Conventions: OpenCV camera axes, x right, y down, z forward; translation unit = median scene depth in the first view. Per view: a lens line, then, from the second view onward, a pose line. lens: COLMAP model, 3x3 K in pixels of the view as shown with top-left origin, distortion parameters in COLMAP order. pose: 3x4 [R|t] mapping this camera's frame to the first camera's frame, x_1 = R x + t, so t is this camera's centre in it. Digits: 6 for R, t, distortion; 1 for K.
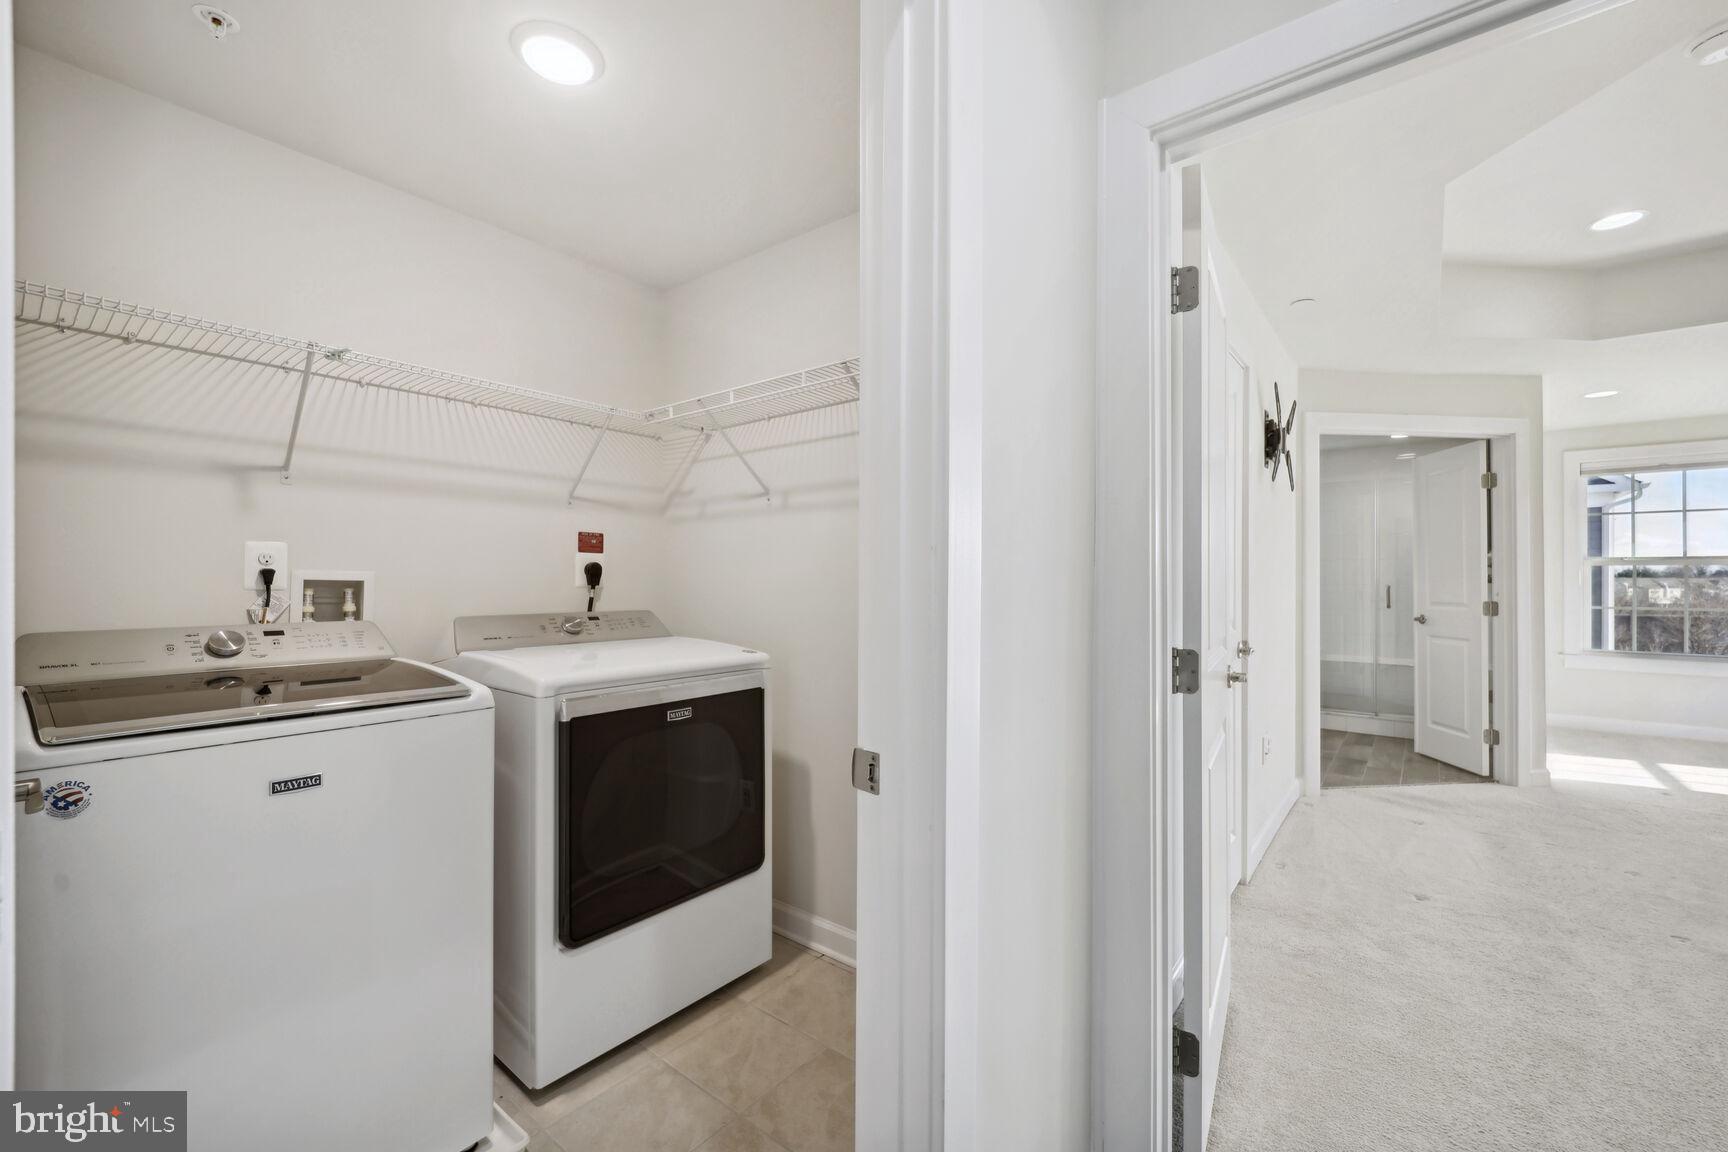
lens RADIAL K [[703.8, 0, 863.5], [0, 703.8, 579.3], [0, 0, 1]] dist [-0.001591, -0.002775]
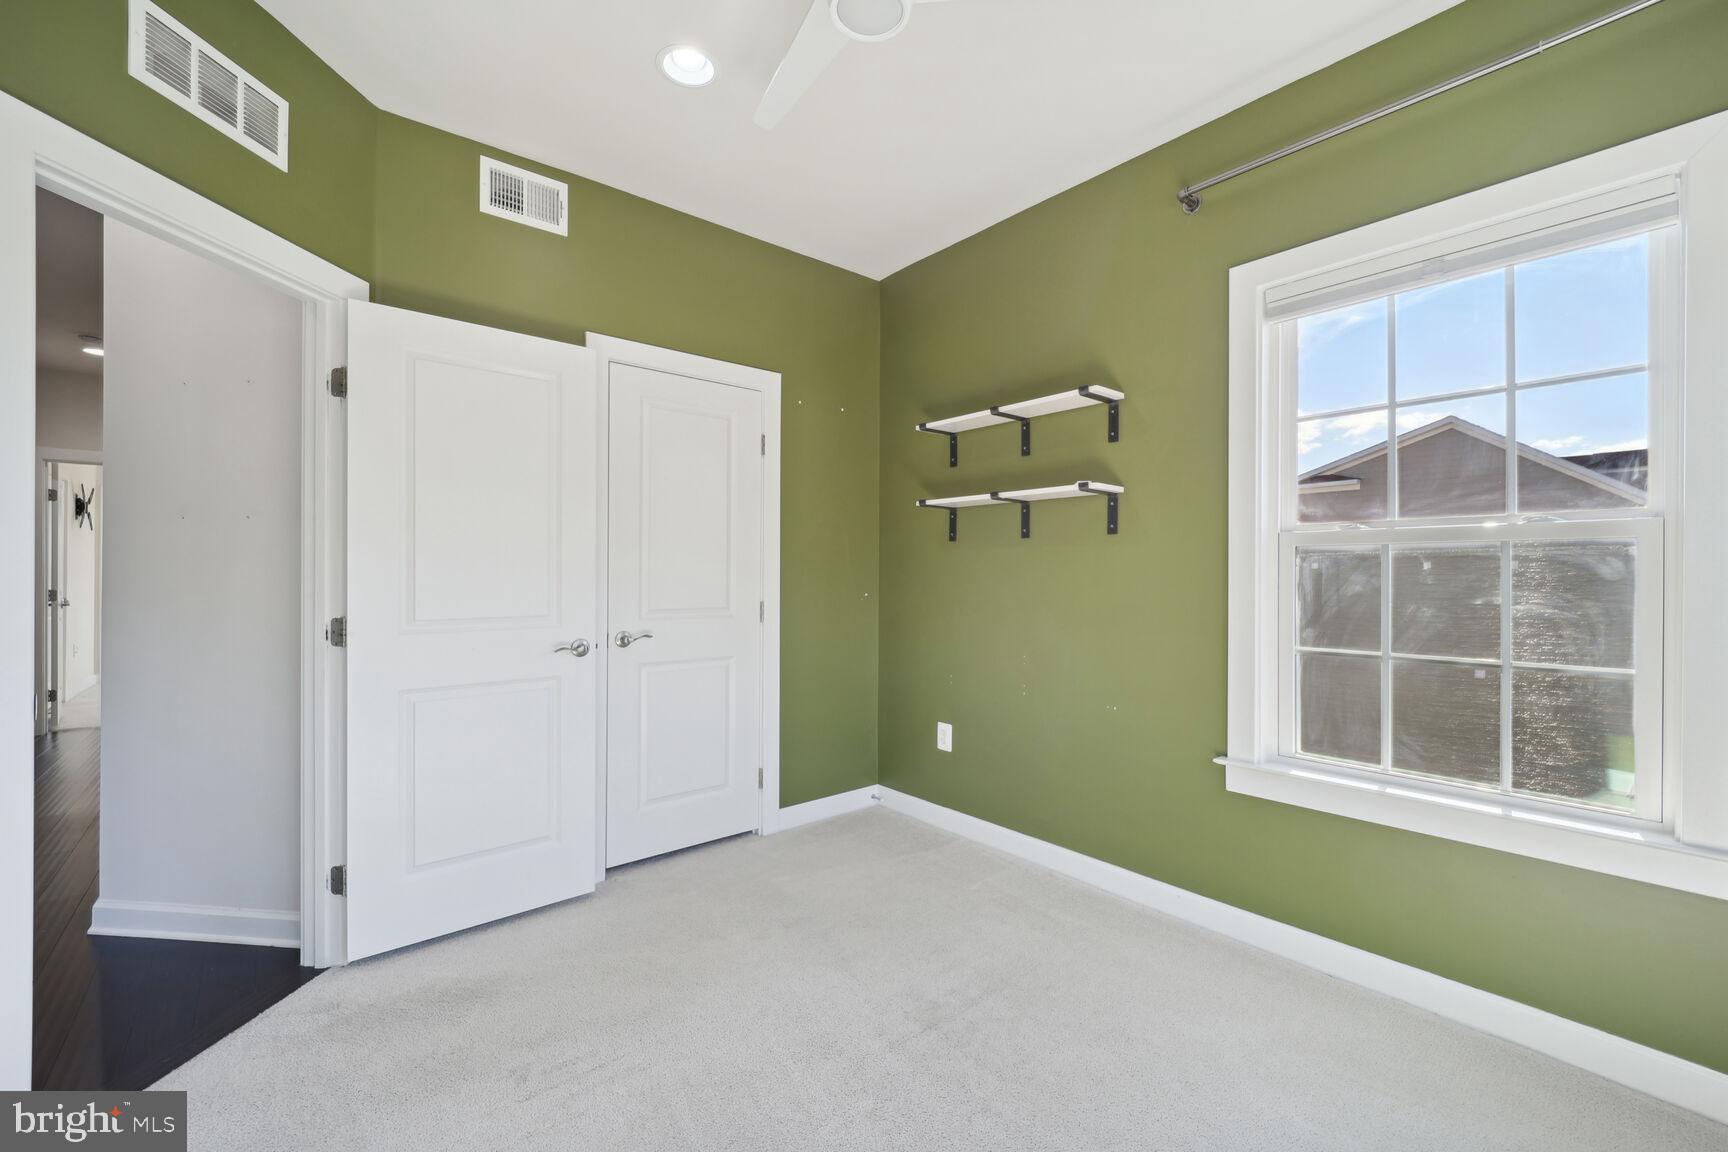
lens RADIAL K [[703.8, 0, 863.7], [0, 703.8, 575.8], [0, 0, 1]] dist [-0.001591, -0.002775]
pose [[0.198101, -0.004010, 0.980173, -1.012777], [-0.003254, 0.999983, 0.004749, -0.009200], [-0.980176, -0.004130, 0.198085, -1.726986]]
